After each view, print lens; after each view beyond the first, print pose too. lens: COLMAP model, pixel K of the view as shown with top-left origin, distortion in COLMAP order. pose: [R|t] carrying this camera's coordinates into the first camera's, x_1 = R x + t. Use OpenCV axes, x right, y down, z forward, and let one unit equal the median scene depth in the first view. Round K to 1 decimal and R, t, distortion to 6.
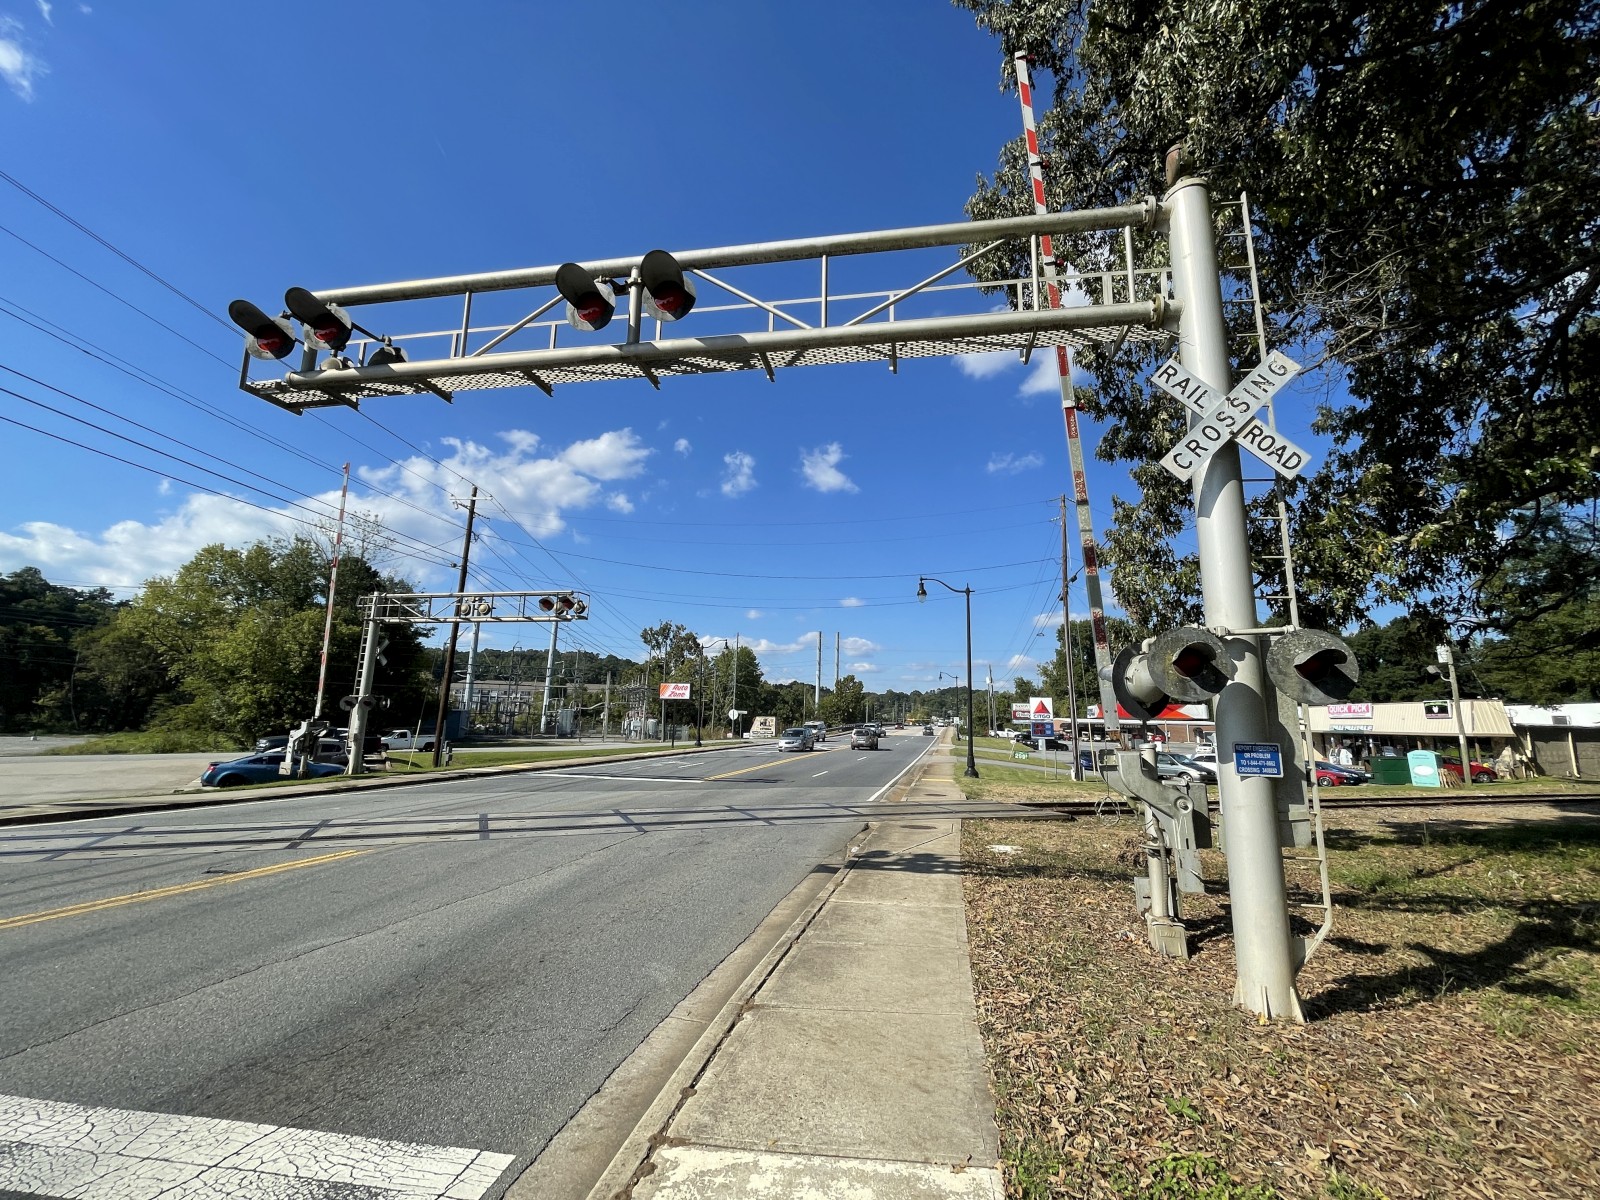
lens RADIAL K [[637.6, 0, 800.8], [0, 637.6, 609.5], [0, 0, 1]] dist [0.000759, 0.000053]
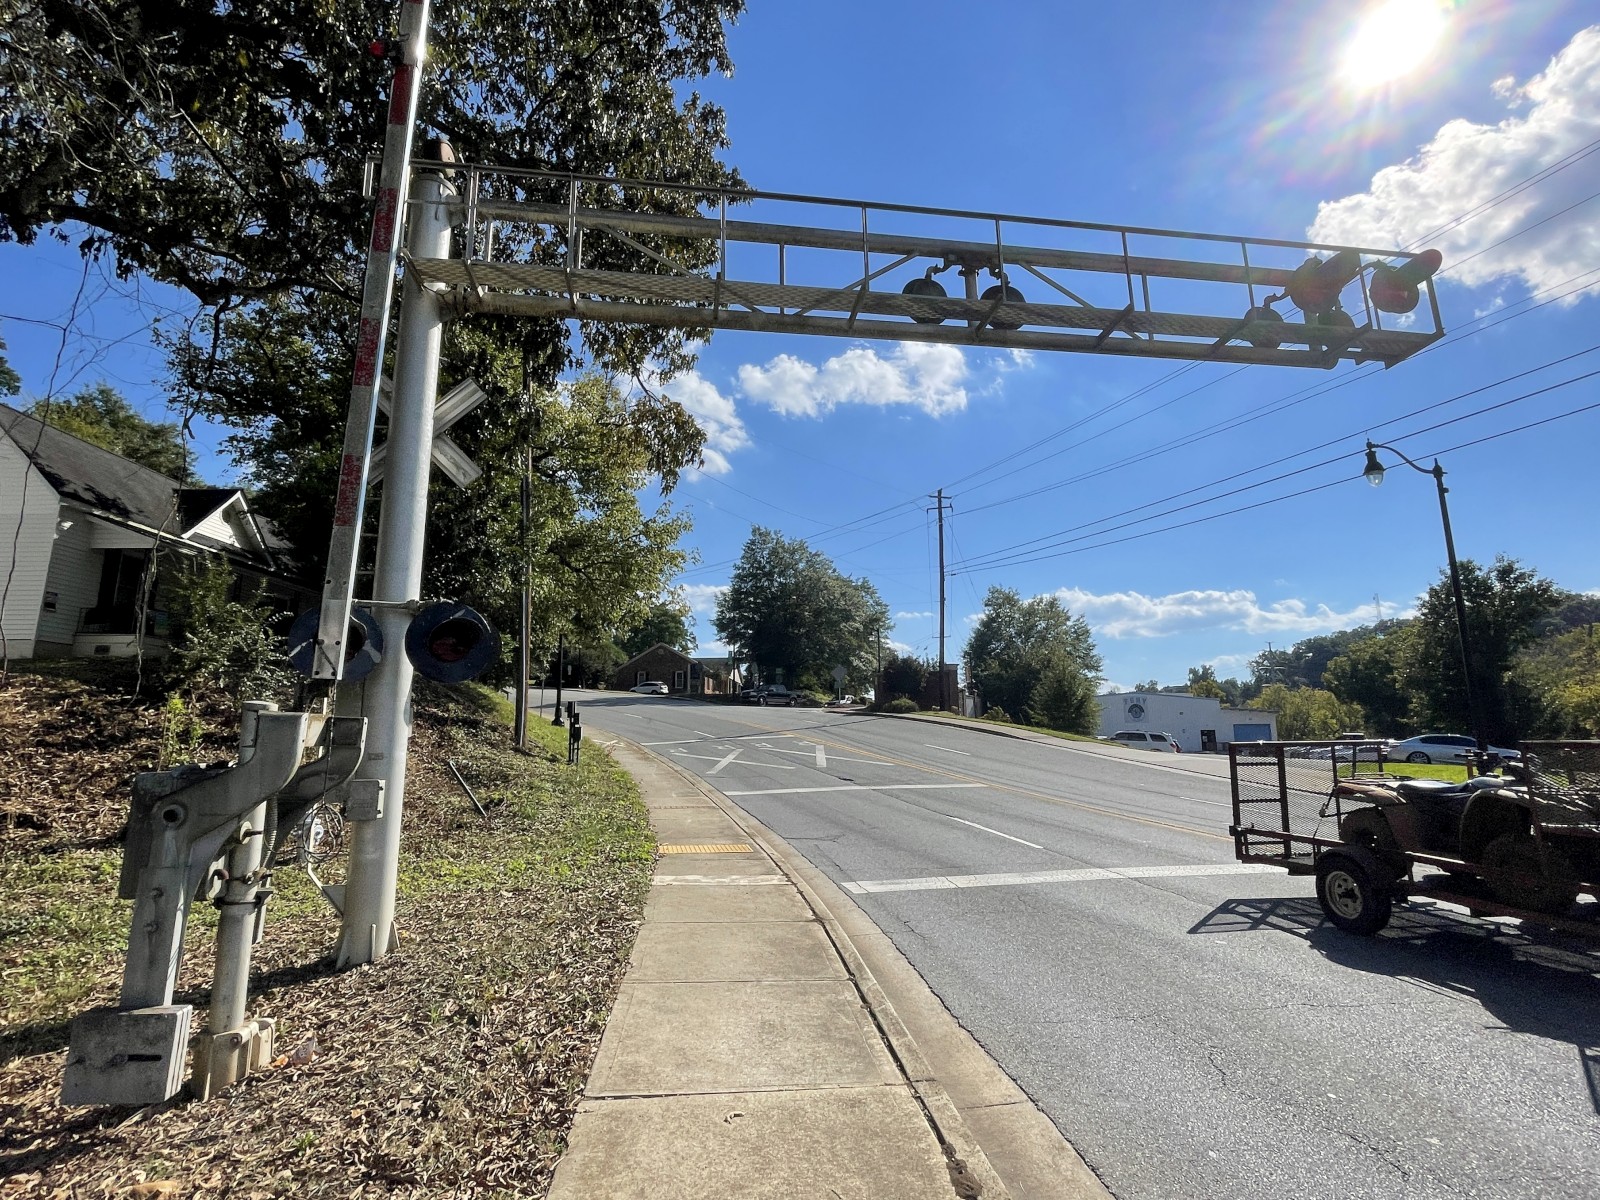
lens RADIAL K [[767.2, 0, 800.0], [0, 767.2, 600.0], [0, 0, 1]] dist [0.000950, 0.000121]
pose [[-0.944797, -0.070606, -0.319958, 0.344983], [0.047761, 0.936400, -0.347669, 0.388442], [0.324156, -0.343758, -0.881336, 1.803235]]
